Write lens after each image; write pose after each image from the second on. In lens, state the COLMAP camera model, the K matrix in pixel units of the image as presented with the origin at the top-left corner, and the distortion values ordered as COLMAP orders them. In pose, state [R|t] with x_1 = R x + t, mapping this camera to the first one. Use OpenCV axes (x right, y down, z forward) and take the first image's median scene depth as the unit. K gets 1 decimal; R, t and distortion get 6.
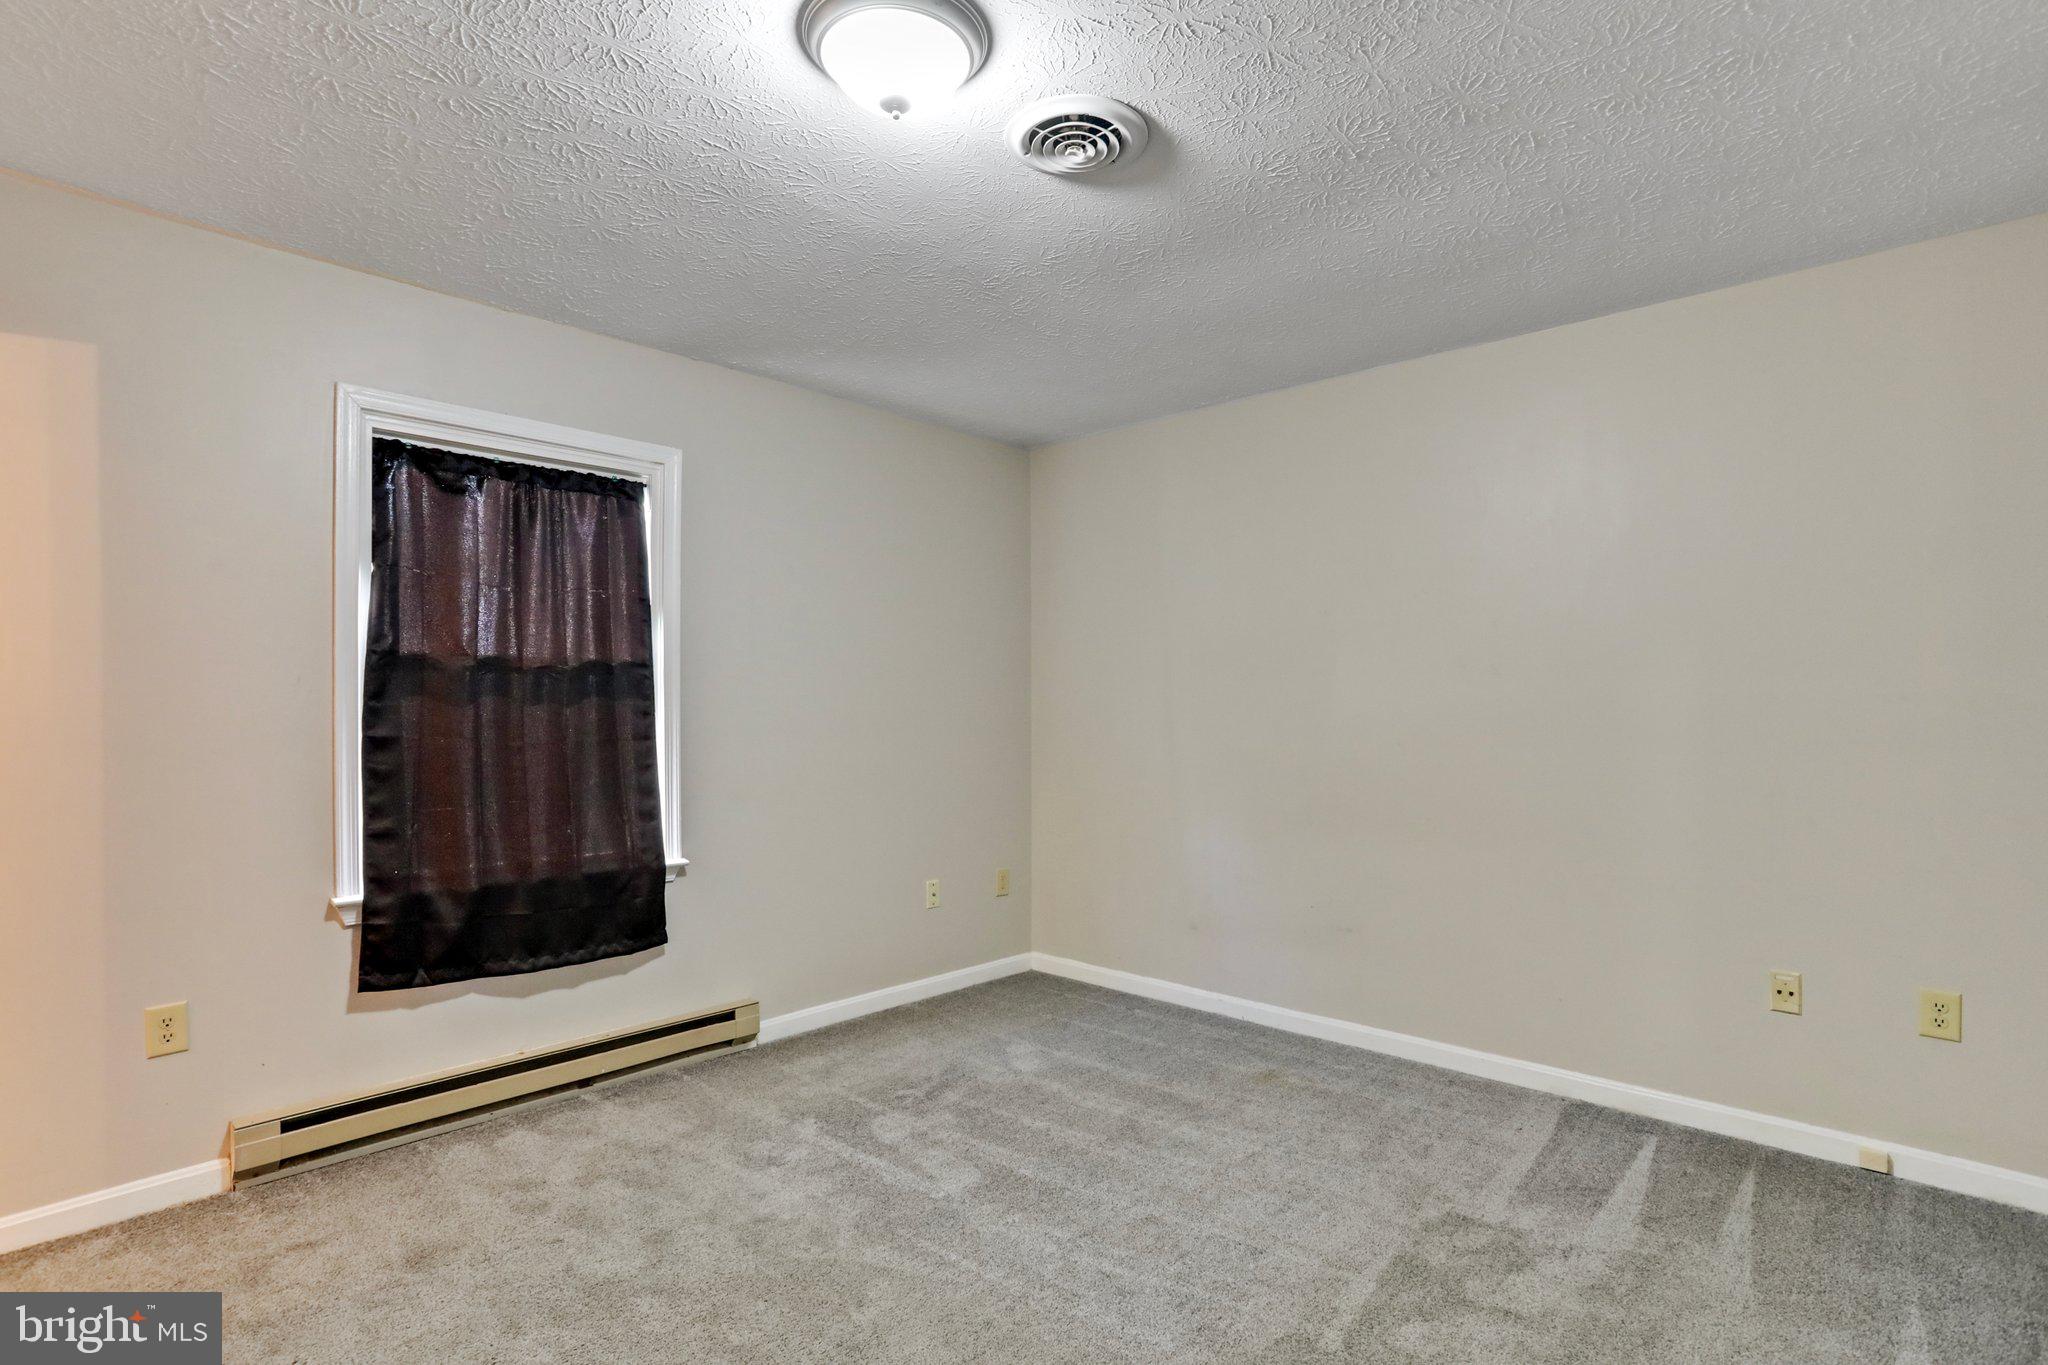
lens RADIAL K [[1001.3, 0, 1026.9], [0, 1001.3, 682.1], [0, 0, 1]] dist [-0.058578, 0.032506]
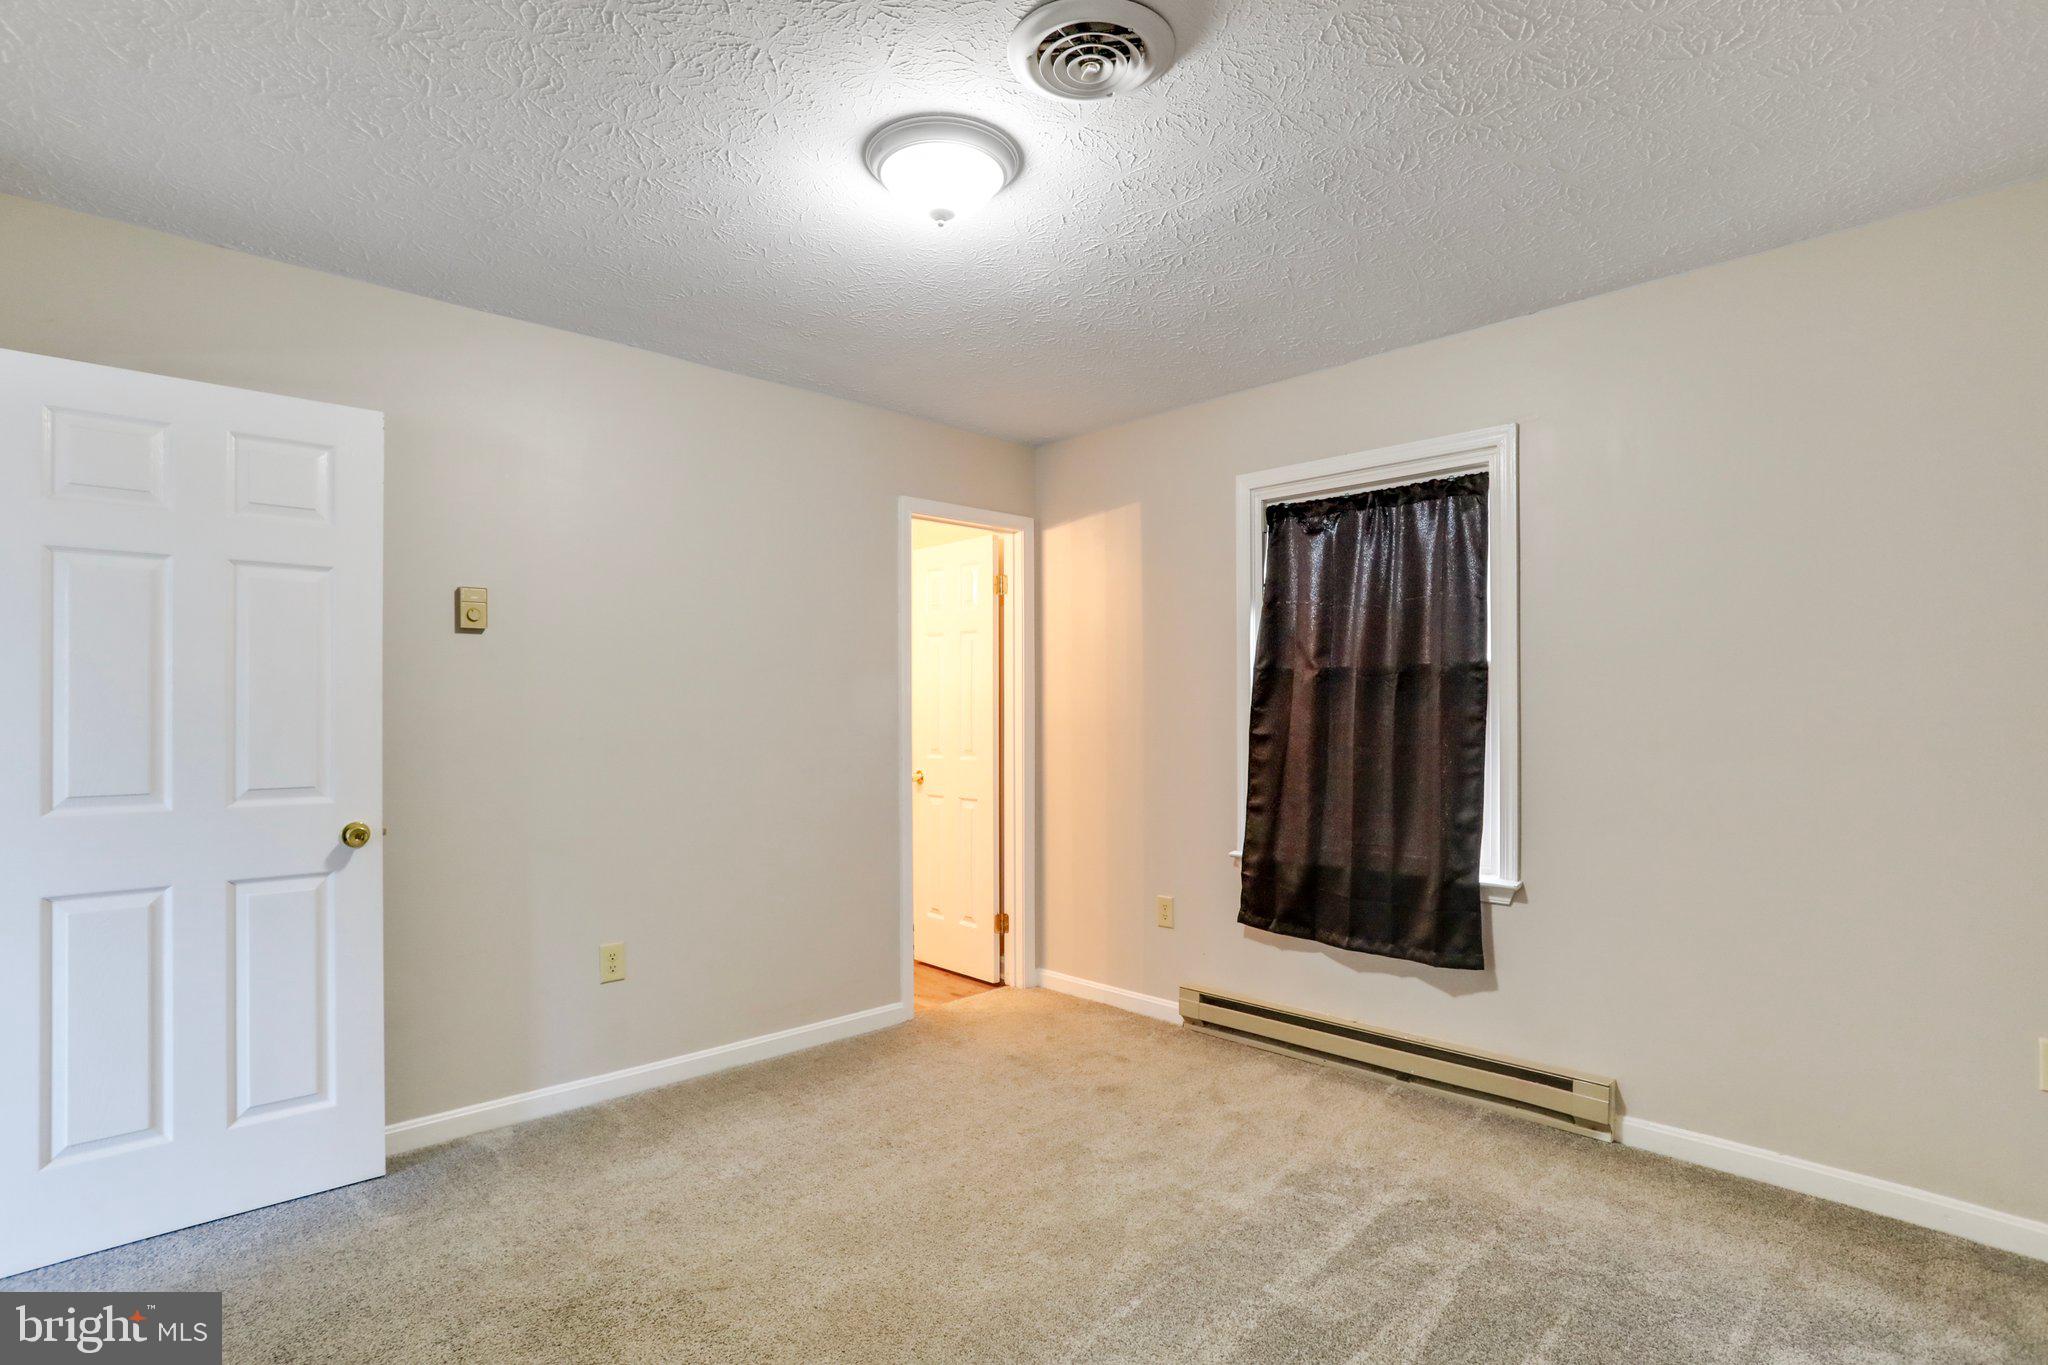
lens RADIAL K [[1001.3, 0, 1026.9], [0, 1001.3, 682.1], [0, 0, 1]] dist [-0.058578, 0.032506]
pose [[-0.048045, -0.026204, -0.998501, 0.682782], [0.026935, 0.999258, -0.027520, 0.013608], [0.998482, -0.028217, -0.047303, 0.742410]]
